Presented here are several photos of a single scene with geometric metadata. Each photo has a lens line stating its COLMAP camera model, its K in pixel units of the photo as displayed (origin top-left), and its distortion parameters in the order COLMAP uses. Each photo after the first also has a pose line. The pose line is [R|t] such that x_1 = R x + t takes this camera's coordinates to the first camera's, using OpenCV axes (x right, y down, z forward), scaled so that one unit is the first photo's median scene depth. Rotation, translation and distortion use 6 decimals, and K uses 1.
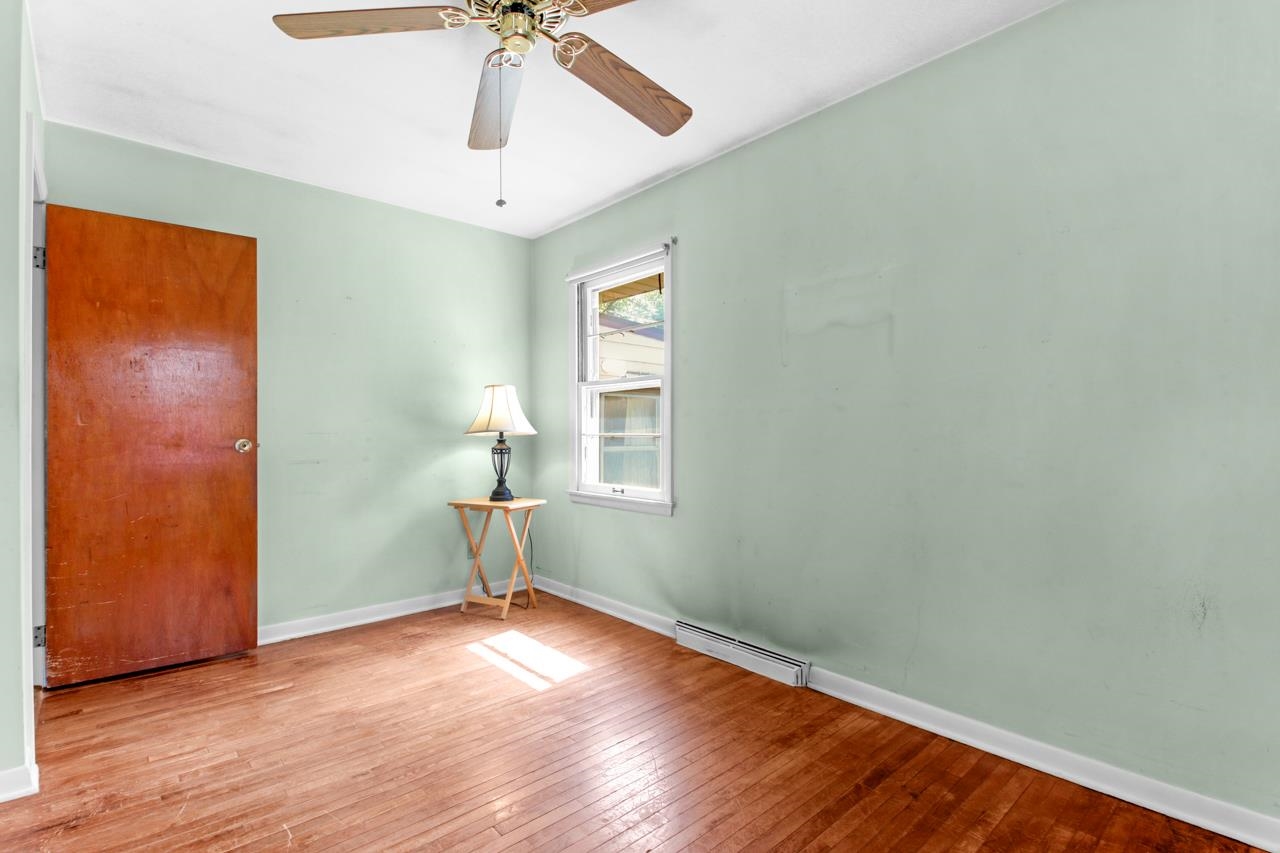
lens RADIAL K [[599.1, 0, 627.6], [0, 599.1, 429.7], [0, 0, 1]] dist [0.021804, -0.014788]
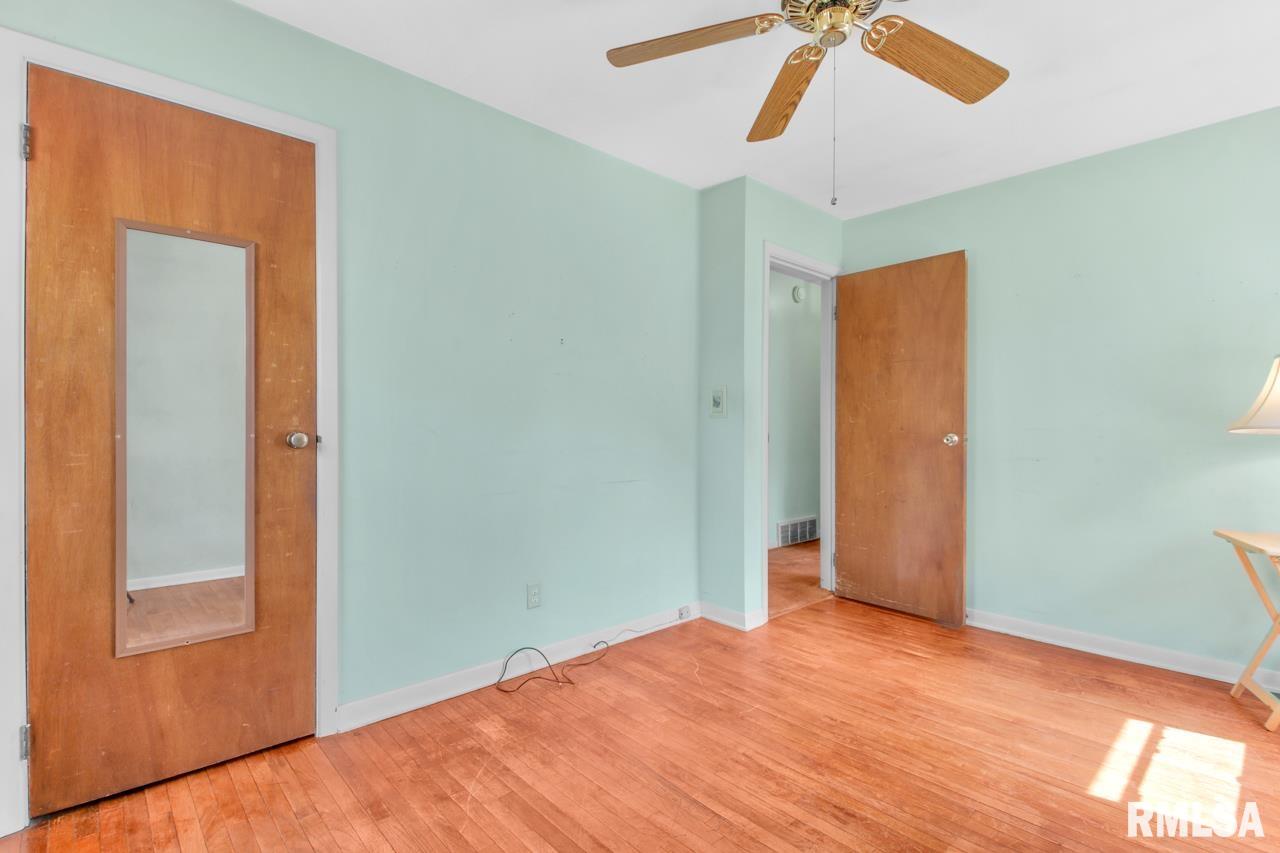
lens RADIAL K [[599.1, 0, 627.6], [0, 599.1, 429.7], [0, 0, 1]] dist [0.021804, -0.014788]
pose [[0.025614, 0.007125, -0.999647, 0.521247], [-0.001074, 0.999974, 0.007100, 0.000706], [0.999671, 0.000892, 0.025621, 0.416186]]
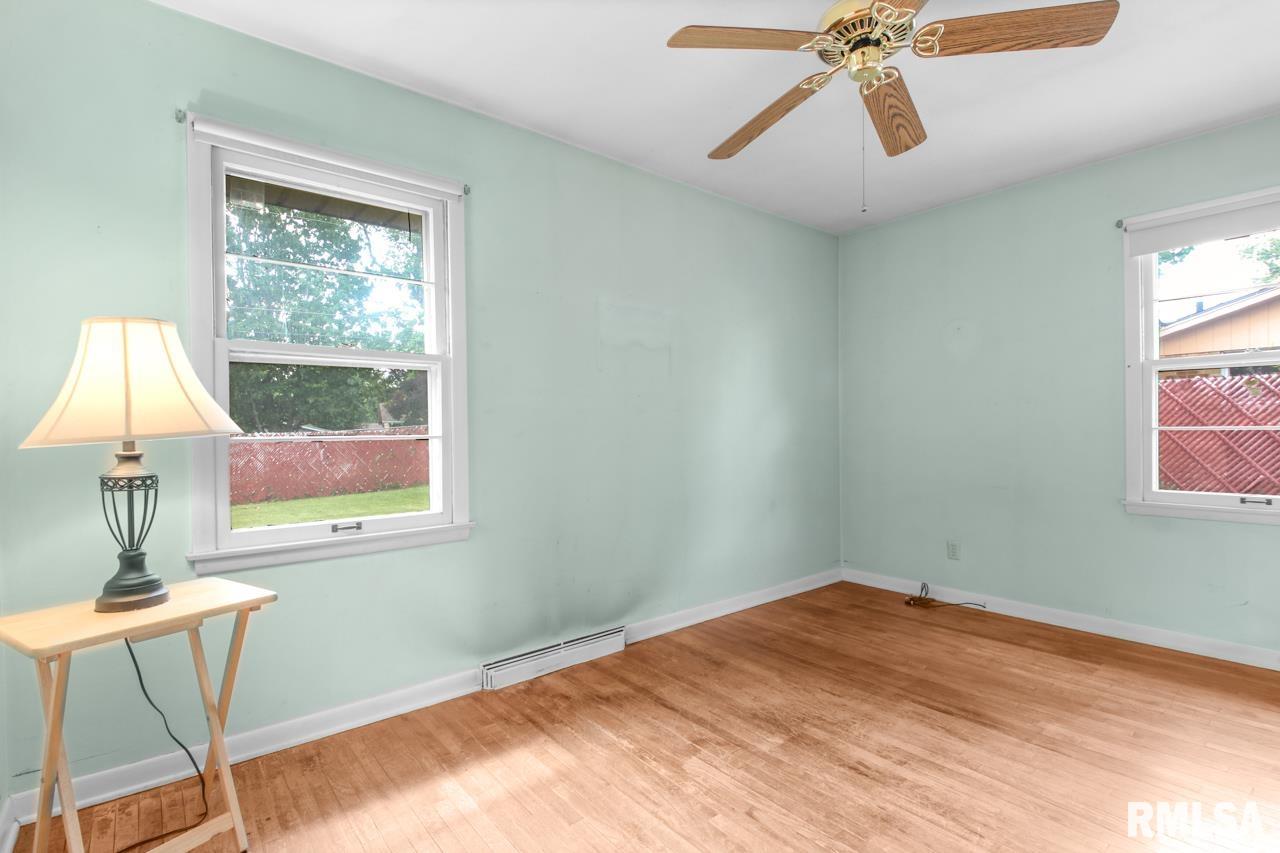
lens RADIAL K [[599.1, 0, 627.6], [0, 599.1, 429.7], [0, 0, 1]] dist [0.021804, -0.014788]
pose [[0.040383, -0.001171, 0.999184, -0.847529], [0.008045, 0.999967, 0.000847, 0.002098], [-0.999152, 0.008004, 0.040391, 0.908768]]
